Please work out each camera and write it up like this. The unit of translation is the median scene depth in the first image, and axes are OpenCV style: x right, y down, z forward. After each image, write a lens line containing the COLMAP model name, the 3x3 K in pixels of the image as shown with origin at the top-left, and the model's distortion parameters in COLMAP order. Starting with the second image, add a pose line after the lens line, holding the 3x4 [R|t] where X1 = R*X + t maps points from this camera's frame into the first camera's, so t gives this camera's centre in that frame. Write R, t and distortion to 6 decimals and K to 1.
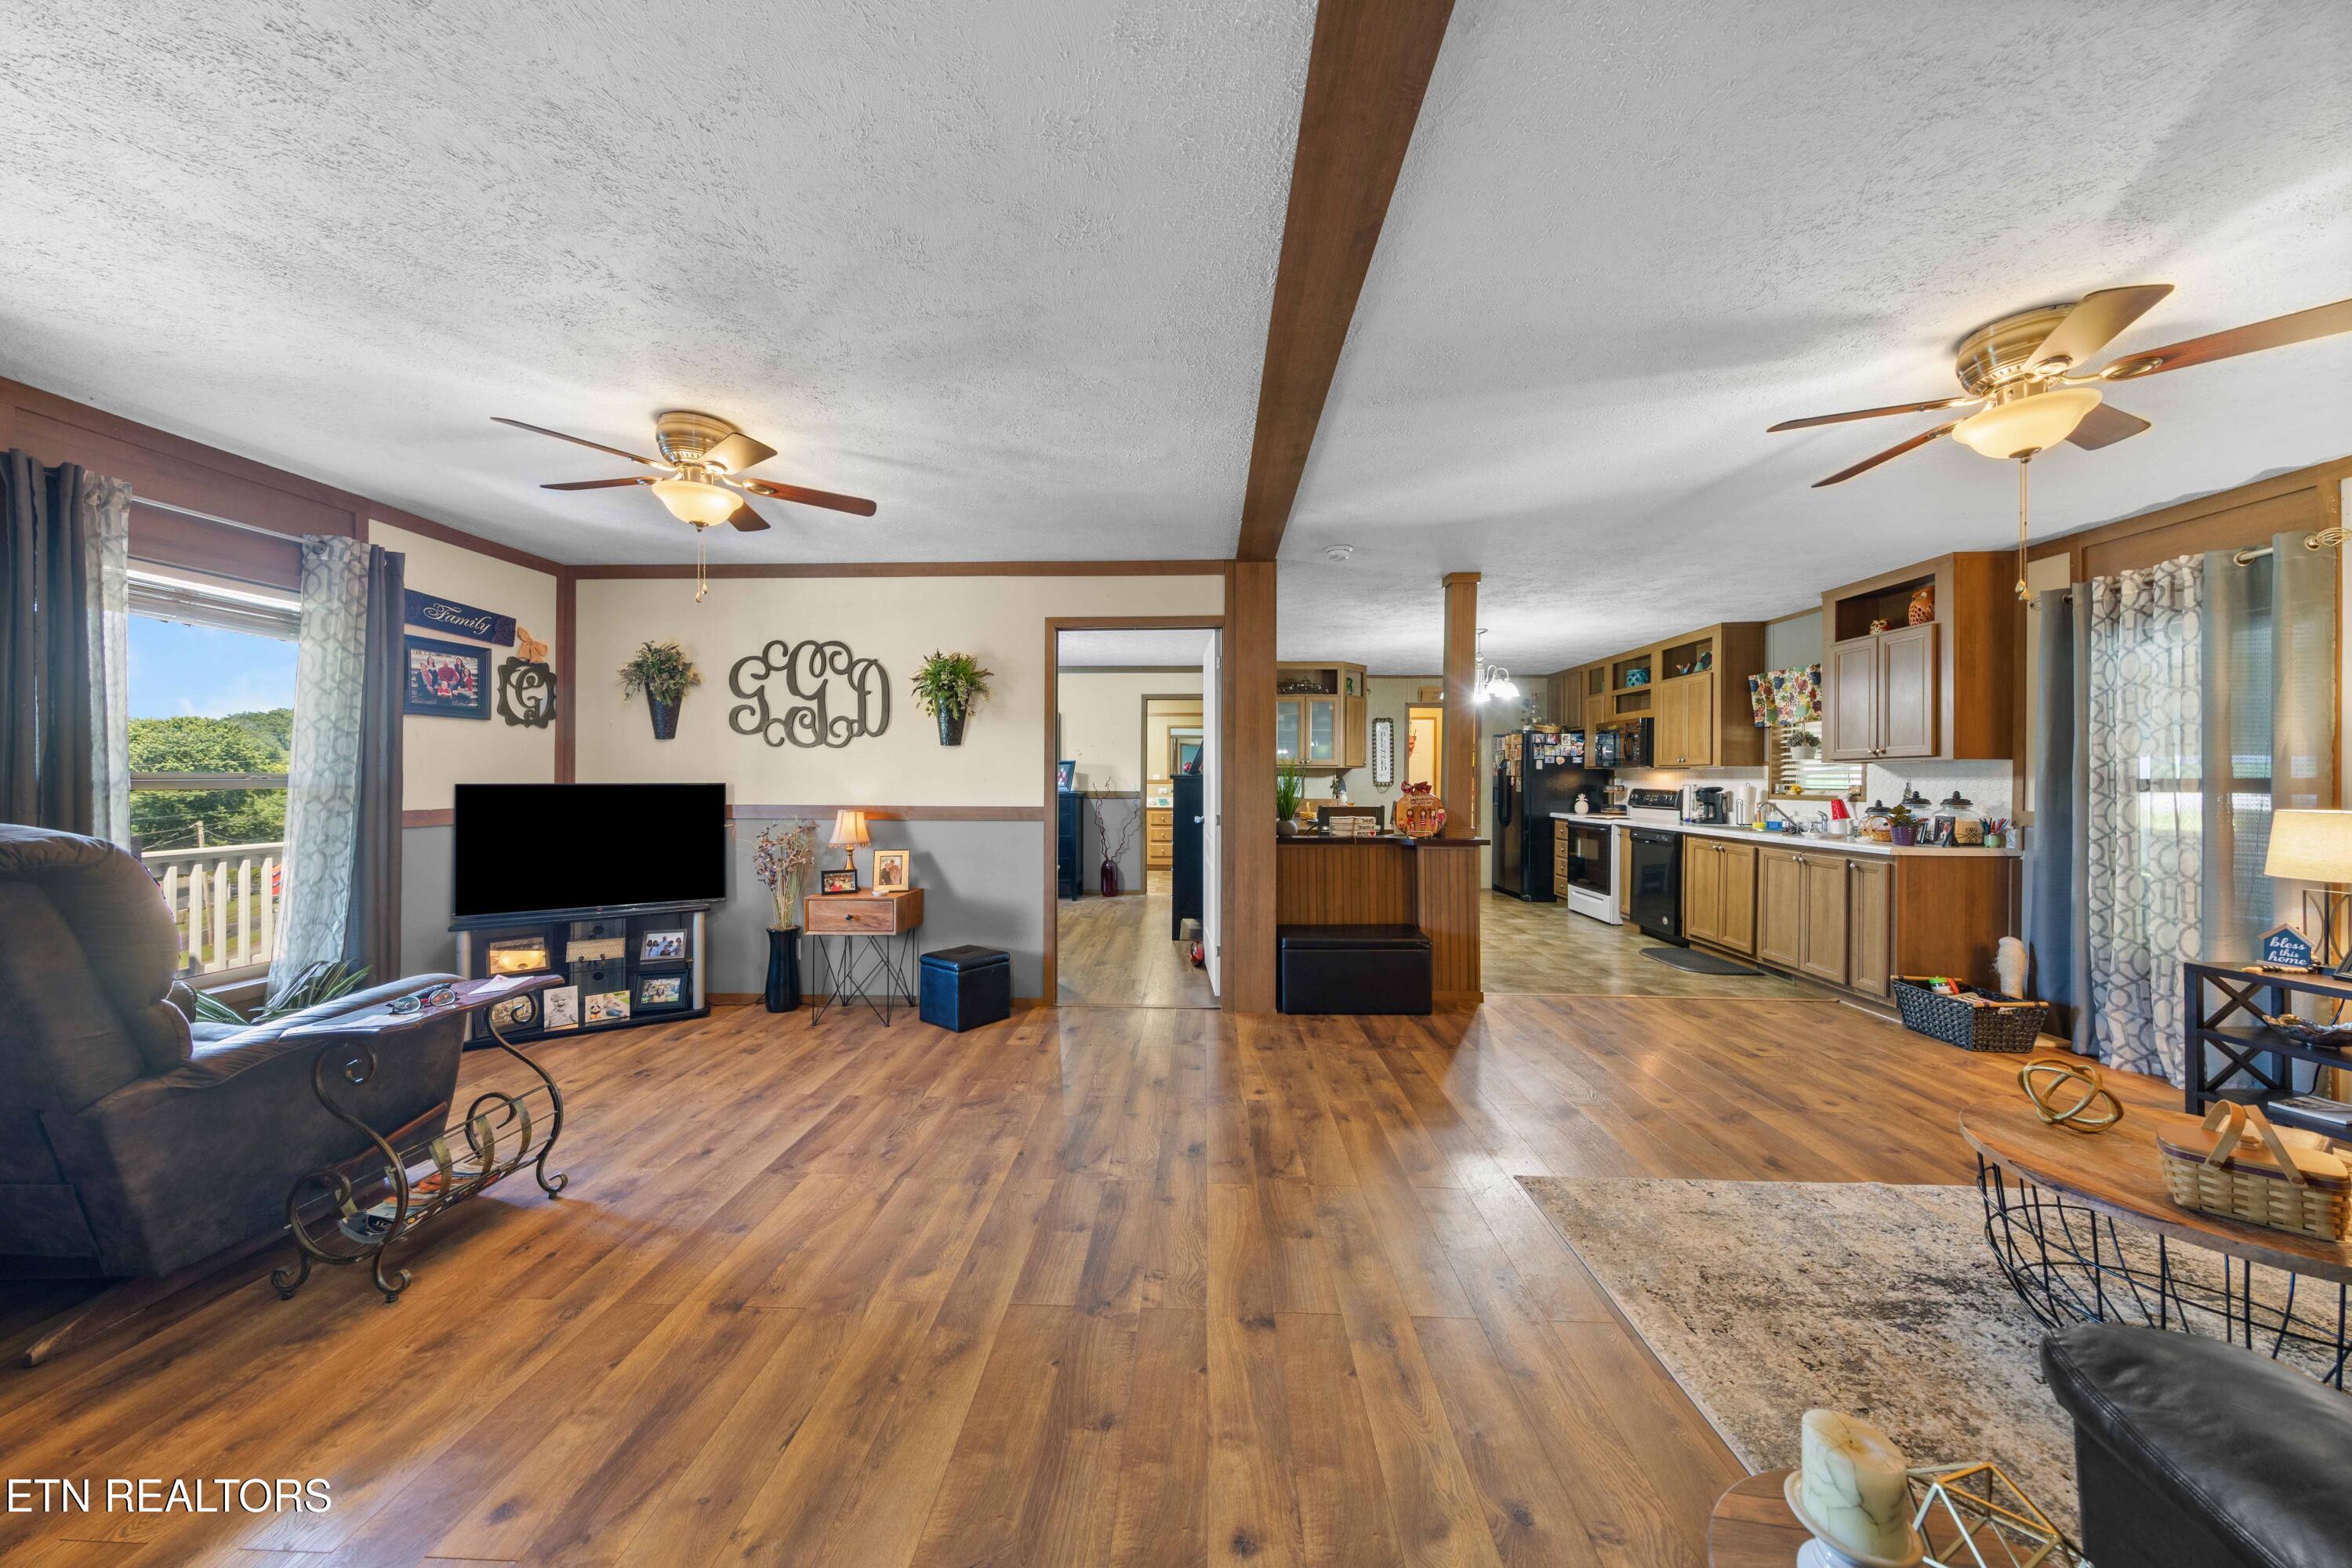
lens RADIAL K [[772.8, 0, 1156.1], [0, 772.8, 775.9], [0, 0, 1]] dist [0.000810, -0.000073]
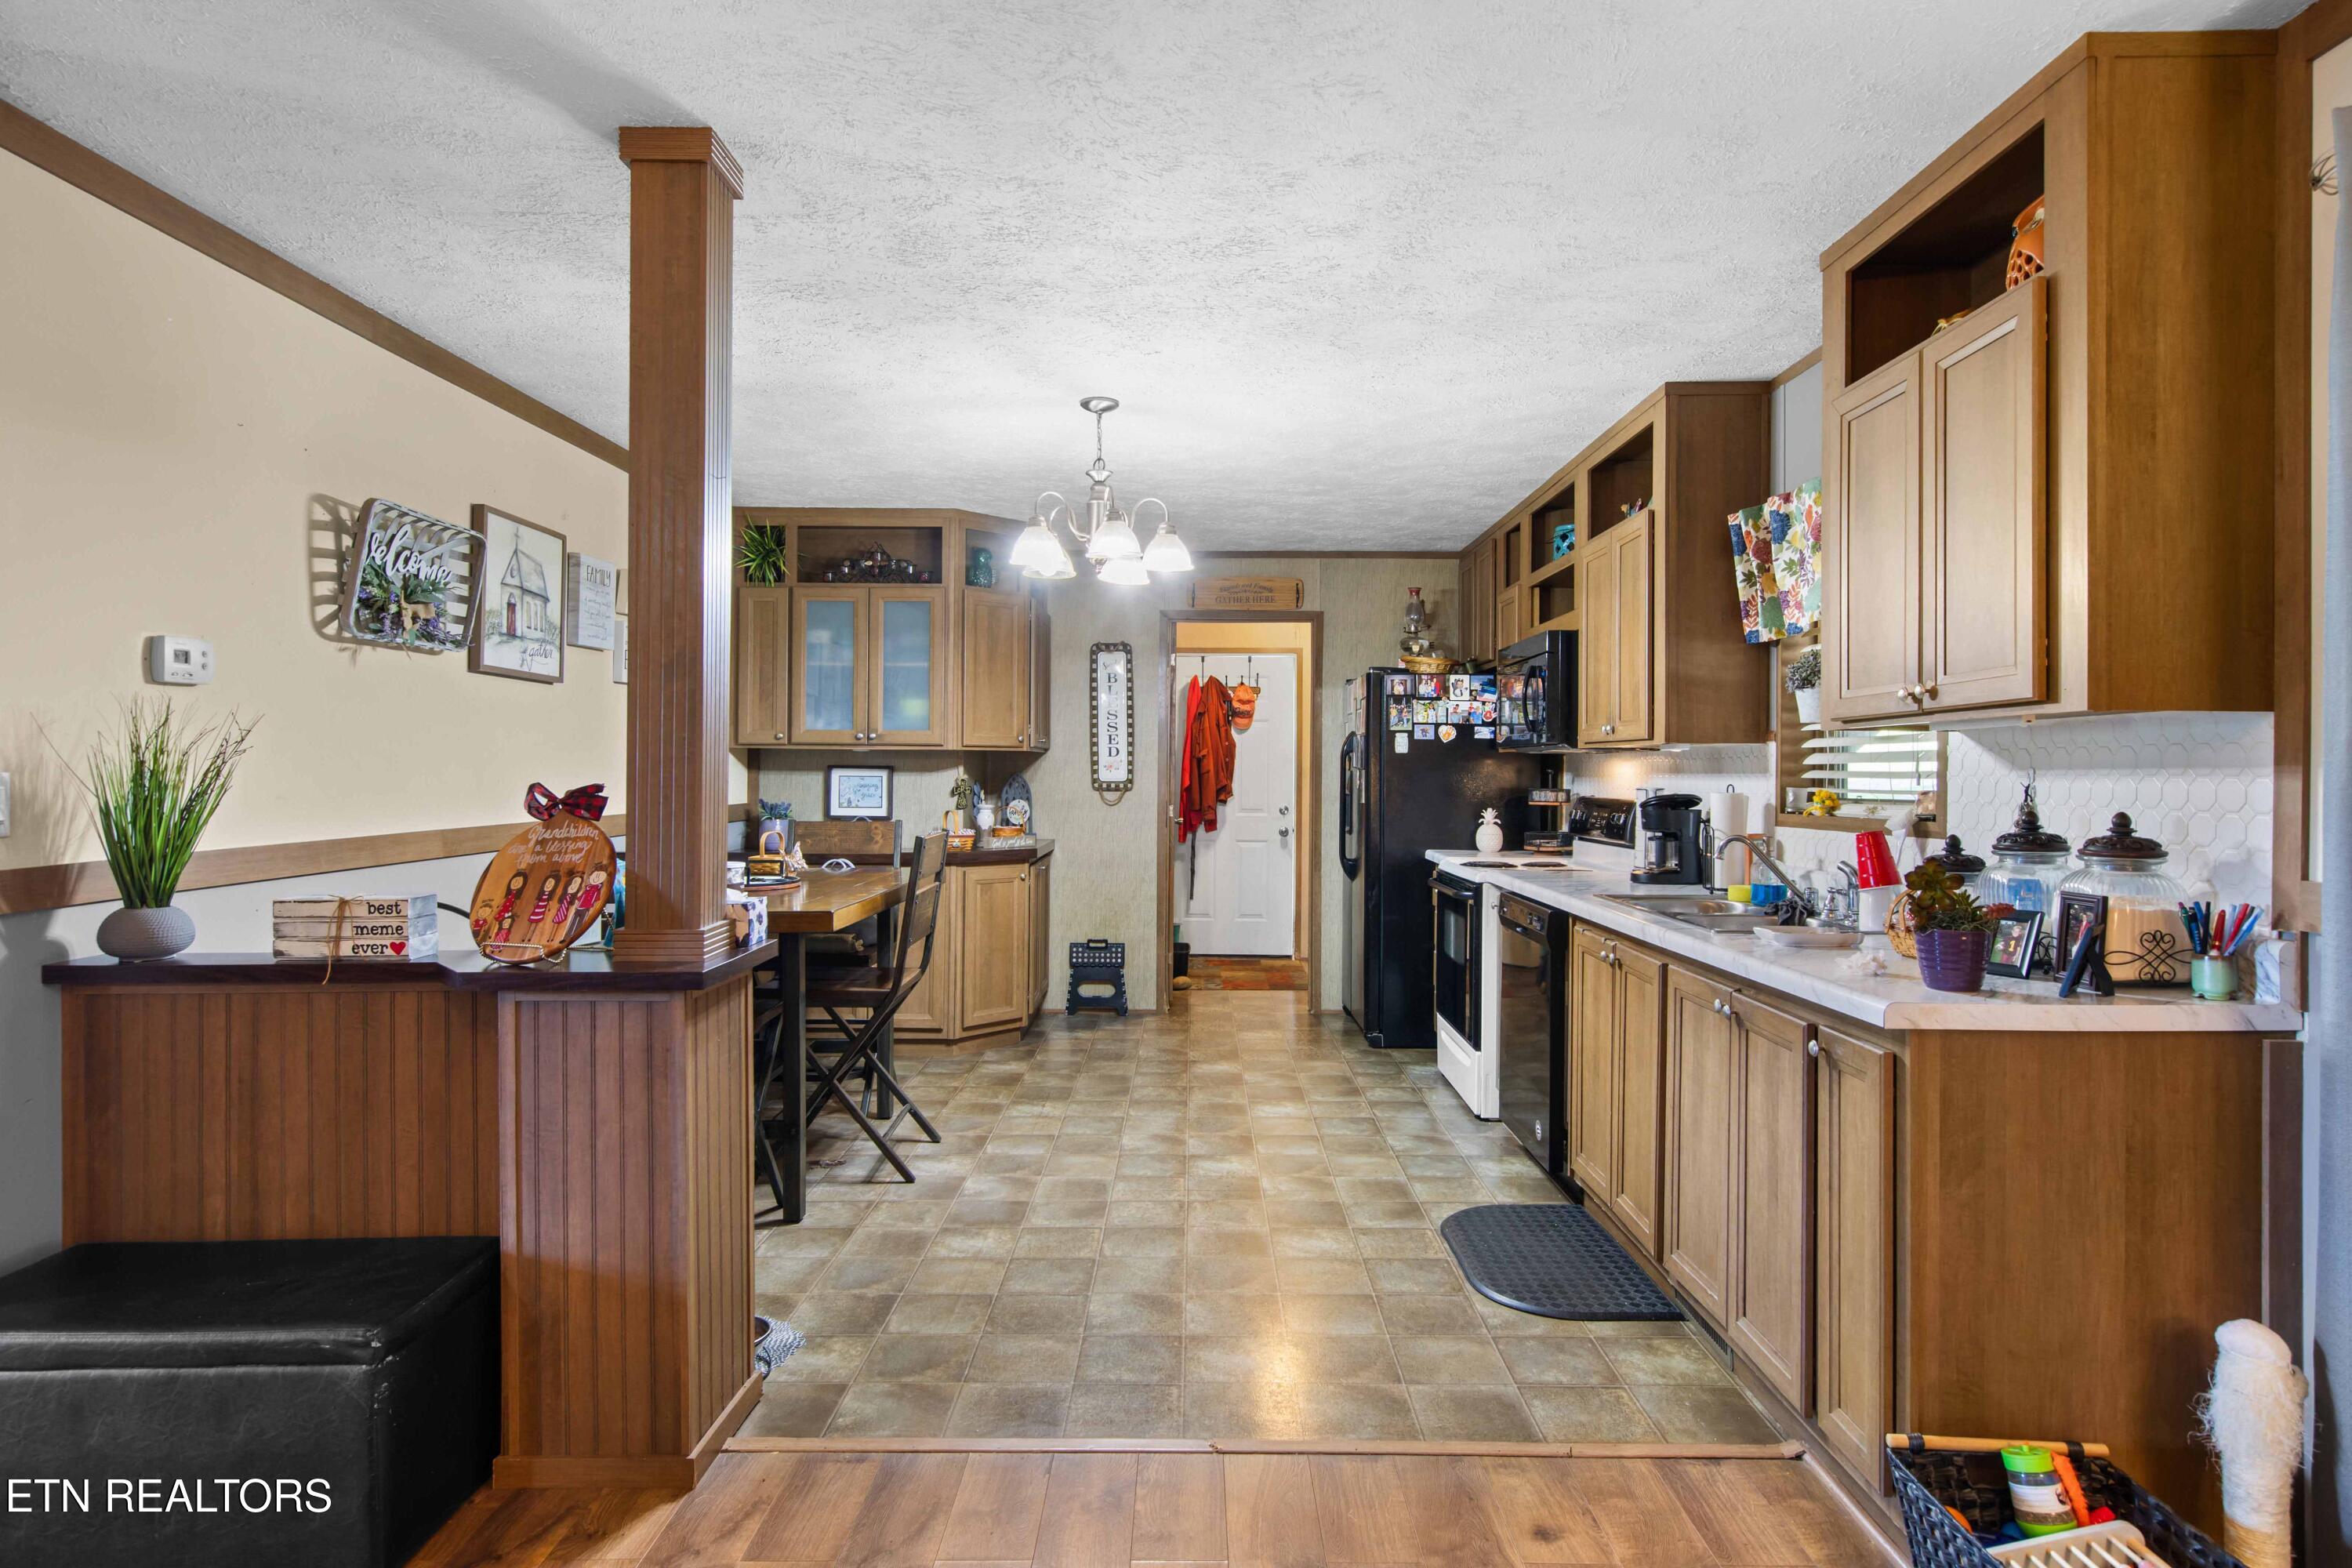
lens RADIAL K [[1281.2, 0, 1179.8], [0, 1281.2, 760.5], [0, 0, 1]] dist [0.006432, 0.001127]
pose [[0.998696, -0.001039, 0.051050, 0.621186], [0.001397, 0.999975, -0.006977, 0.001221], [-0.051041, 0.007039, 0.998672, 0.491256]]
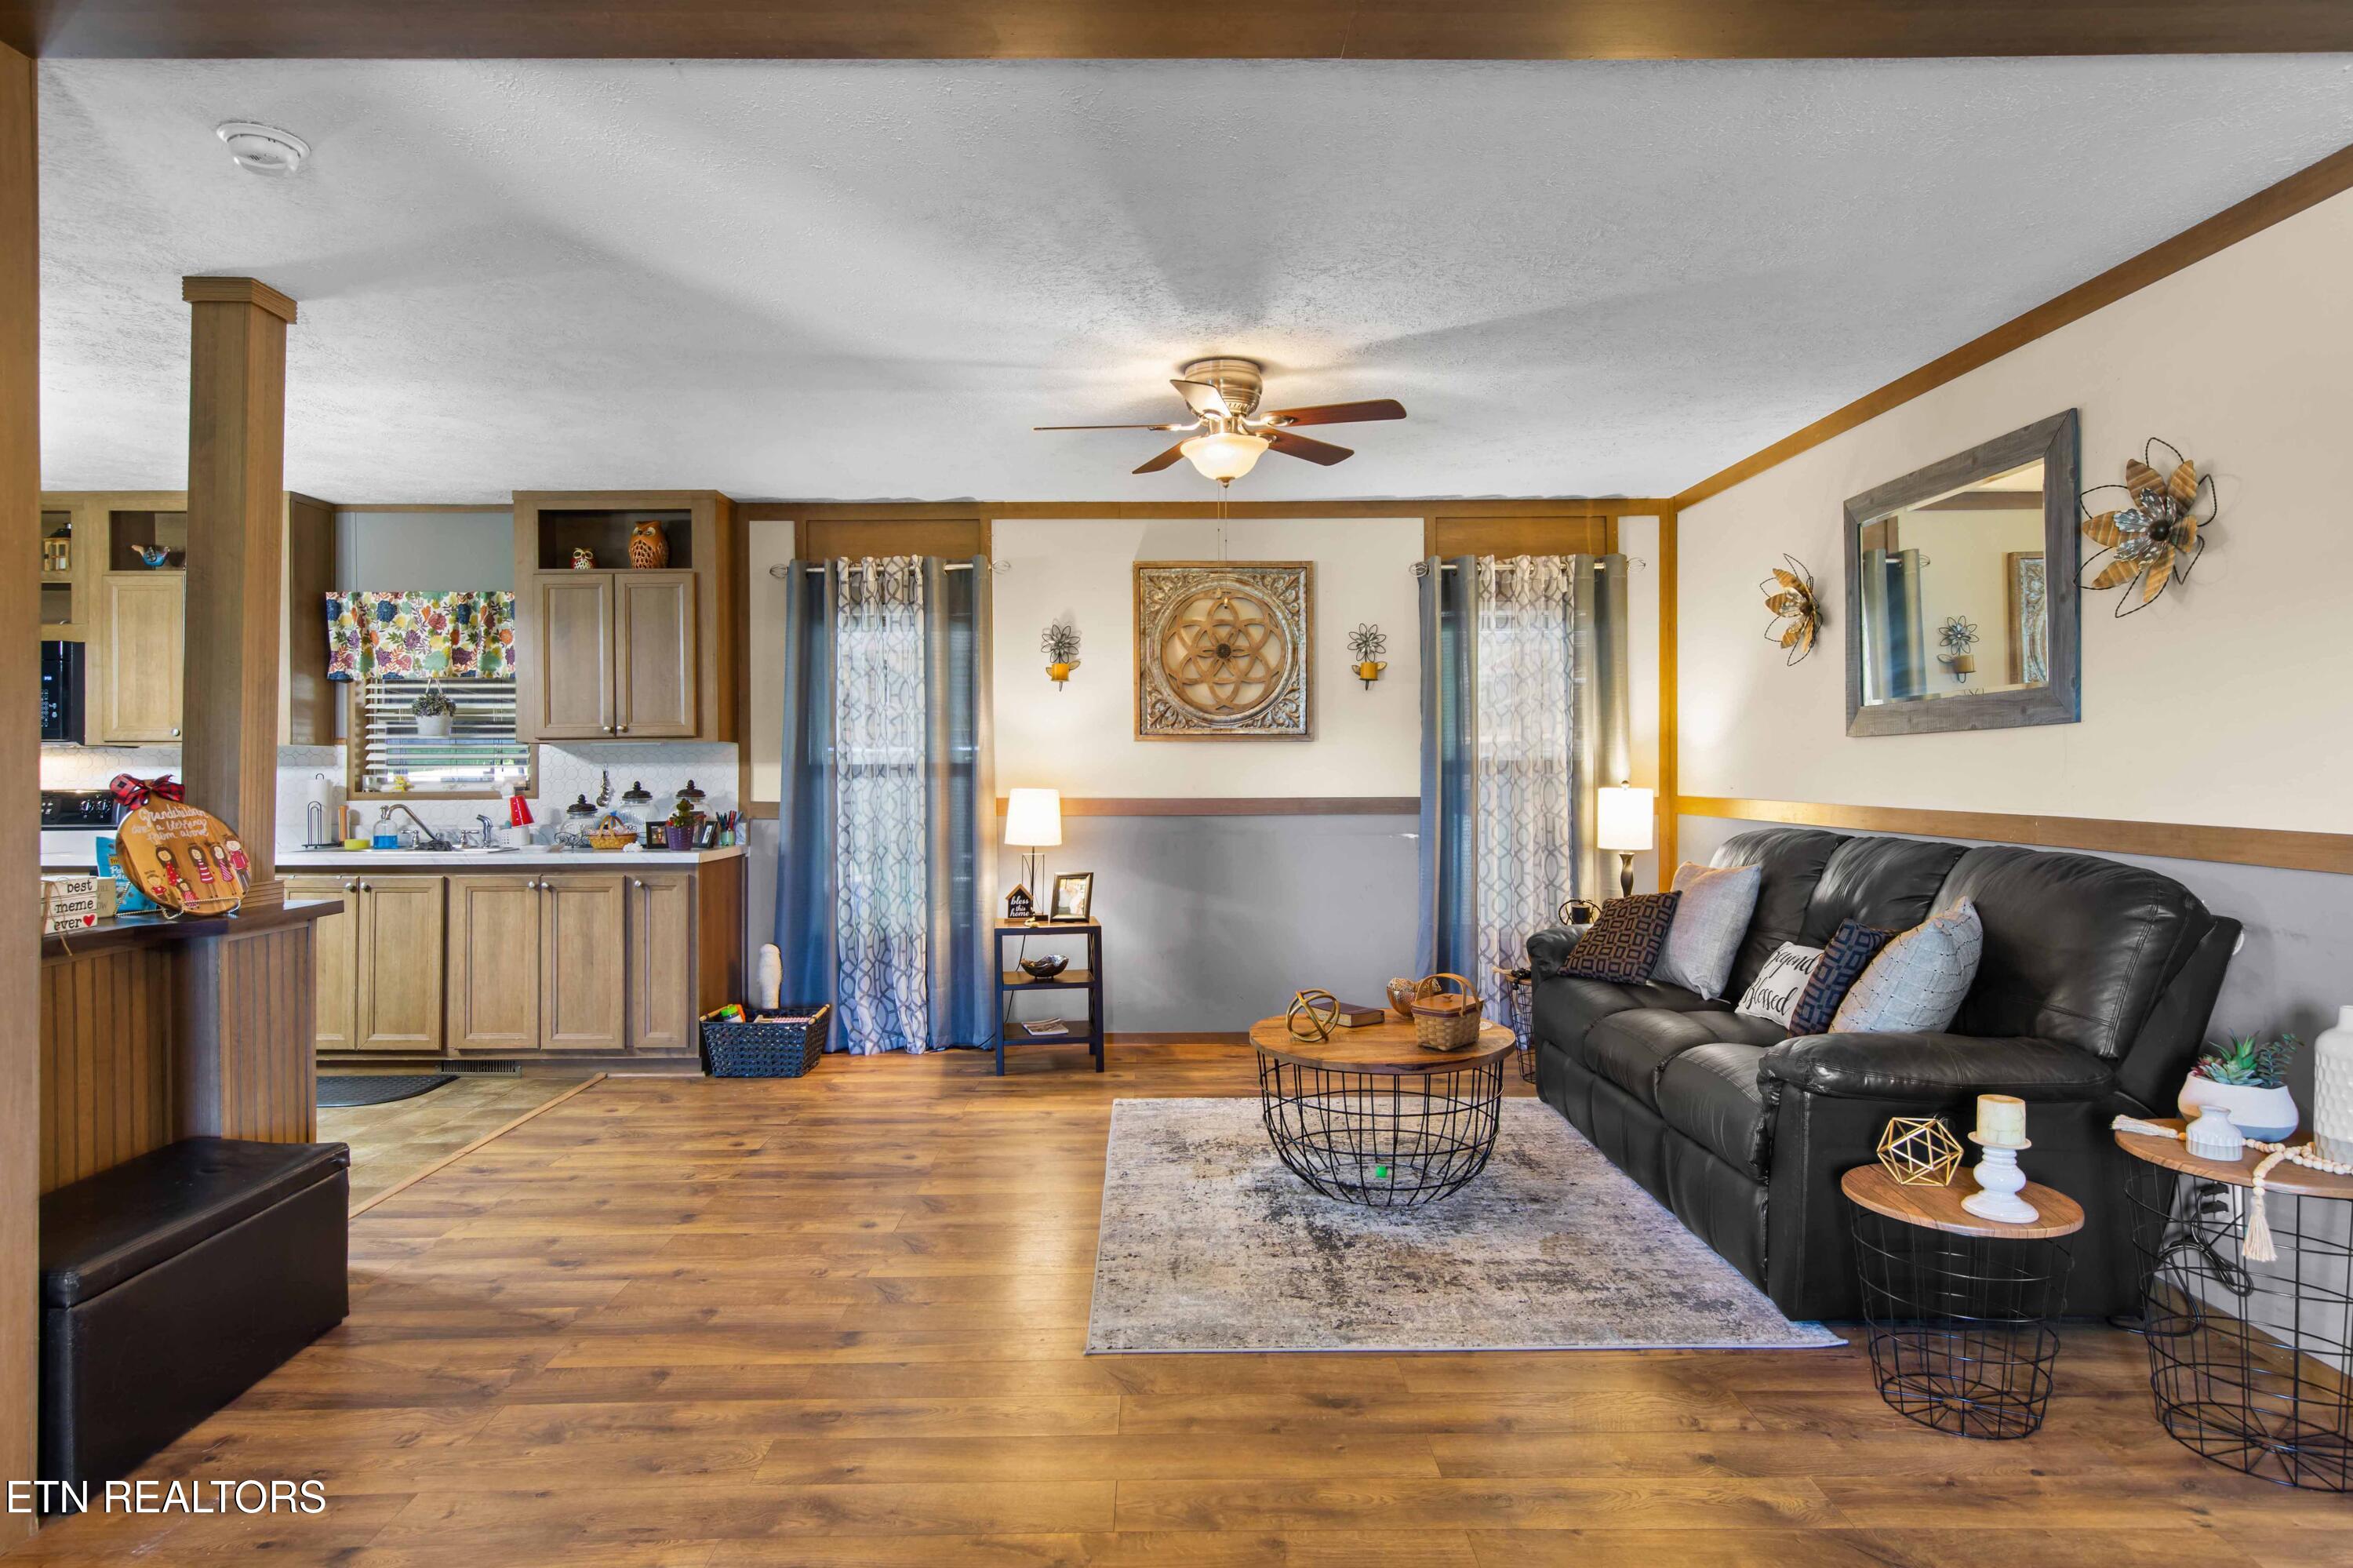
lens RADIAL K [[1332.3, 0, 1182.7], [0, 1332.3, 774.4], [0, 0, 1]] dist [0.007303, -0.000416]
pose [[-0.072133, -0.008639, 0.997358, -0.407054], [0.000410, 0.999962, 0.008692, 0.001323], [-0.997395, 0.001036, -0.072127, 0.581849]]
